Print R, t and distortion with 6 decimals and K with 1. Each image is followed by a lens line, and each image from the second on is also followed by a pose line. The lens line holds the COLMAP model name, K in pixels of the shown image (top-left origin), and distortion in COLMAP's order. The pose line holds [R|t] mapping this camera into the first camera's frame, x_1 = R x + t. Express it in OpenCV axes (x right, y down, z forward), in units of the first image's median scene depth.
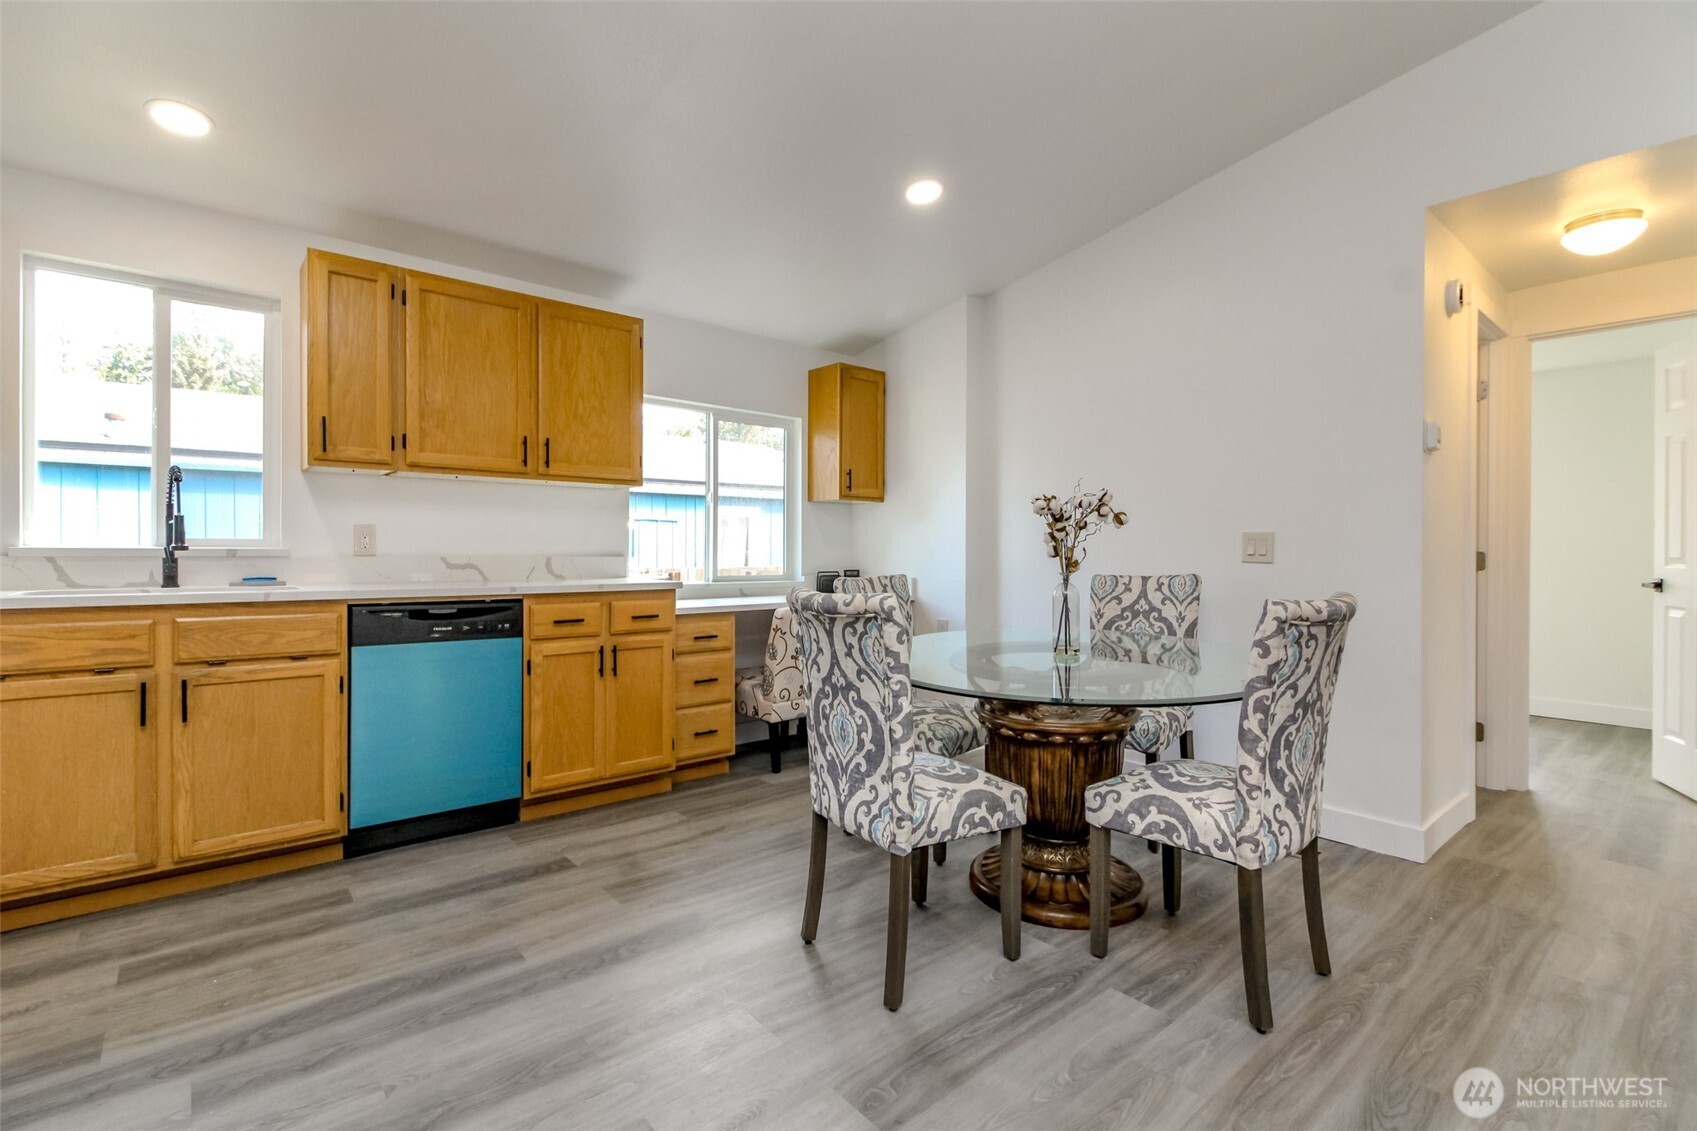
lens RADIAL K [[773.0, 0, 823.2], [0, 773.0, 550.3], [0, 0, 1]] dist [0.010957, -0.008752]
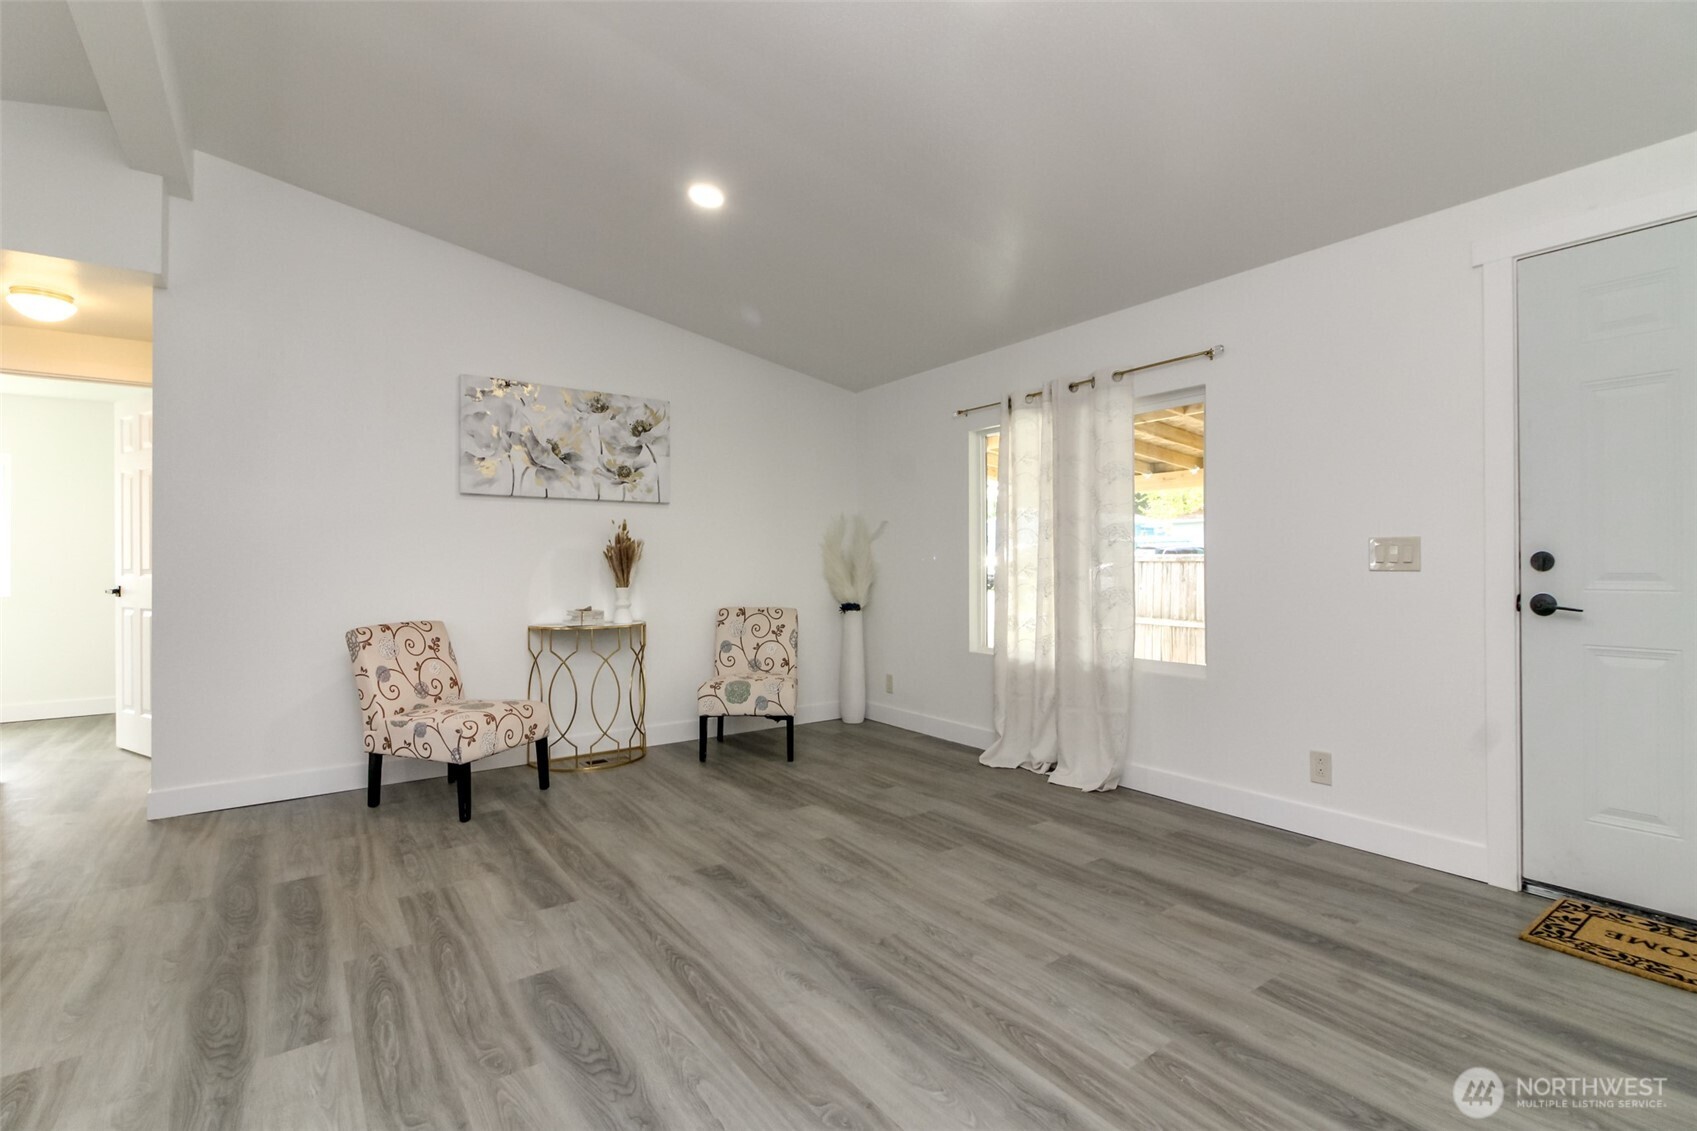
lens RADIAL K [[773.0, 0, 865.5], [0, 773.0, 559.1], [0, 0, 1]] dist [0.010957, -0.008752]
pose [[0.047166, -0.004819, 0.998875, -0.143217], [0.006903, 0.999966, 0.004498, -0.004880], [-0.998863, 0.006683, 0.047197, -0.333817]]
